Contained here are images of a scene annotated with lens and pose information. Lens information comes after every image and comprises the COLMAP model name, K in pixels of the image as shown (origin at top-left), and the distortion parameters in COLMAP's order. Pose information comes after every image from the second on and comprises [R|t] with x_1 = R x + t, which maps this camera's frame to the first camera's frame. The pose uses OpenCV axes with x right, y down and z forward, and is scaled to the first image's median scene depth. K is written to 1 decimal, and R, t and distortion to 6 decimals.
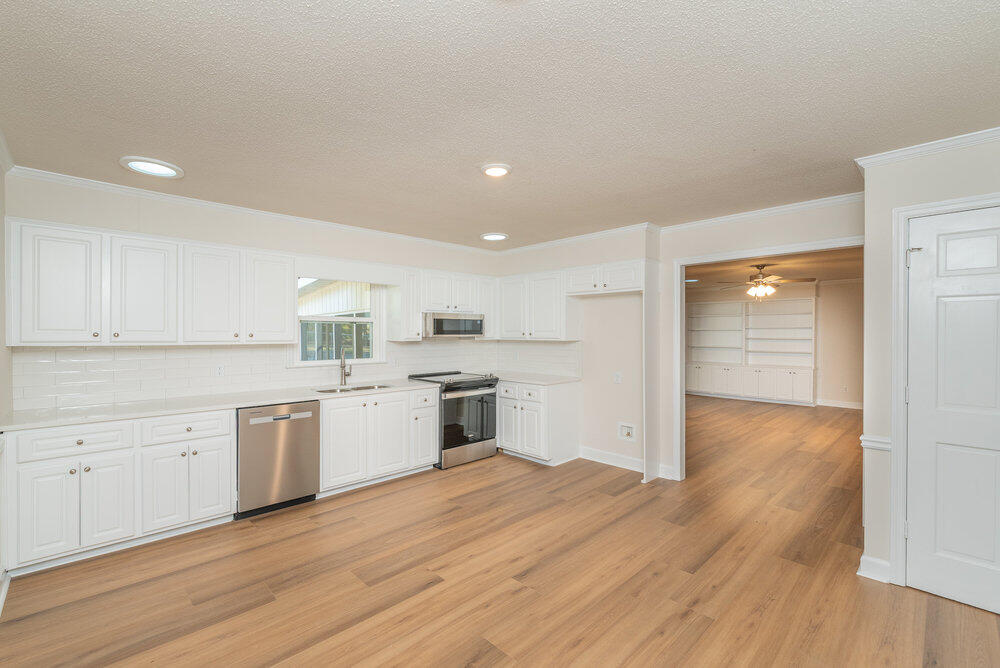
lens RADIAL K [[434.3, 0, 493.8], [0, 434.3, 335.0], [0, 0, 1]] dist [-0.001324, -0.000077]
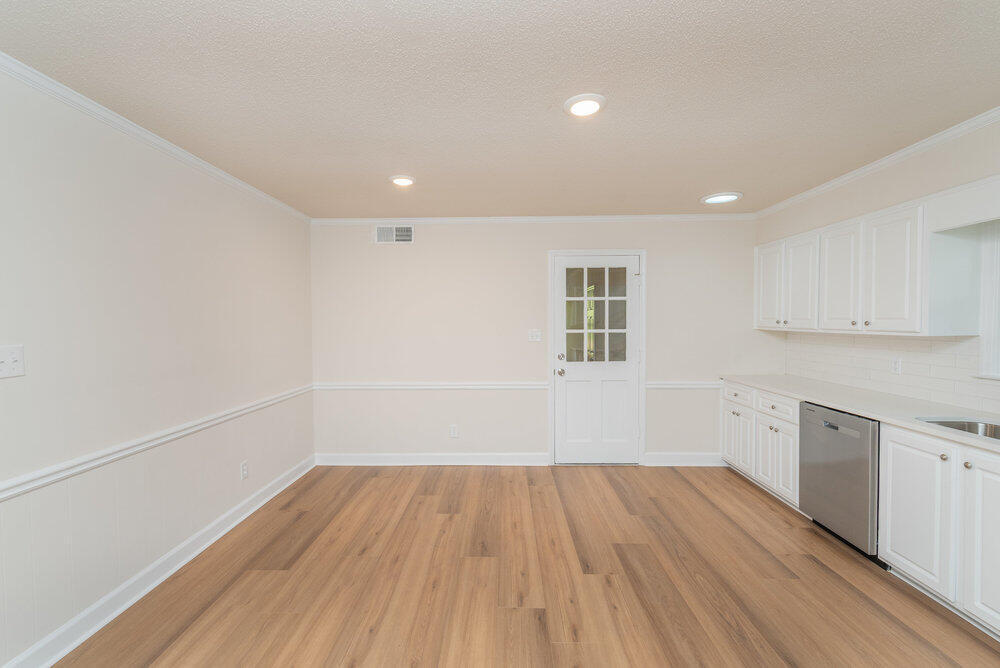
lens RADIAL K [[434.3, 0, 492.3], [0, 434.3, 329.8], [0, 0, 1]] dist [-0.001324, -0.000077]
pose [[-0.710721, 0.017138, -0.703265, 0.452517], [0.002196, 0.999752, 0.022145, -0.006354], [0.703471, 0.014195, -0.710582, 0.976694]]
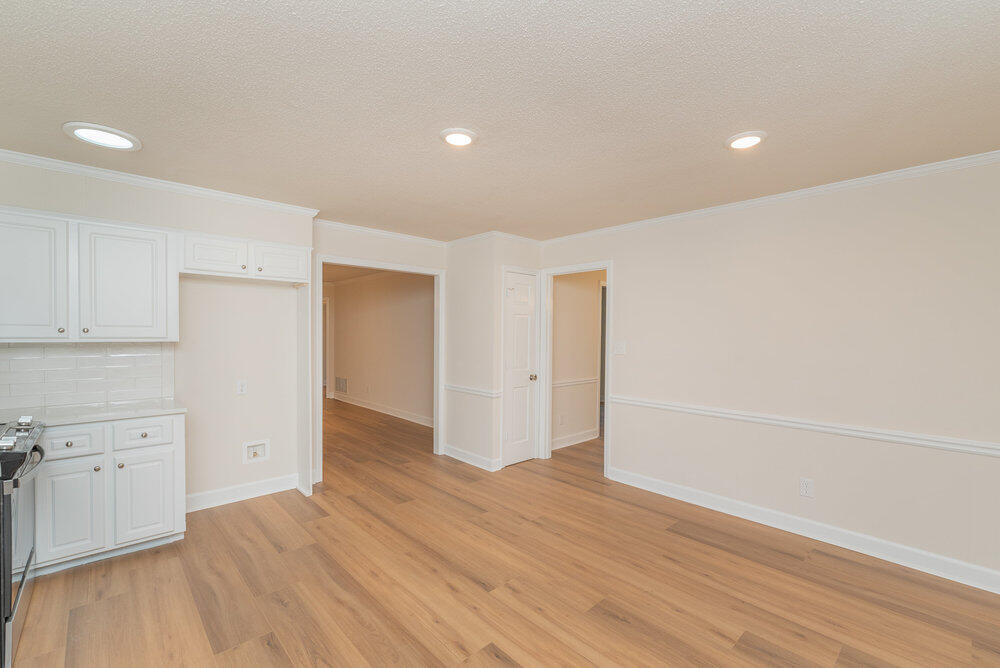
lens RADIAL K [[434.3, 0, 495.6], [0, 434.3, 333.3], [0, 0, 1]] dist [-0.001324, -0.000077]
pose [[0.017792, -0.002761, 0.999838, -0.573858], [-0.004187, 0.999987, 0.002836, -0.002937], [-0.999833, -0.004237, 0.017780, 0.620444]]
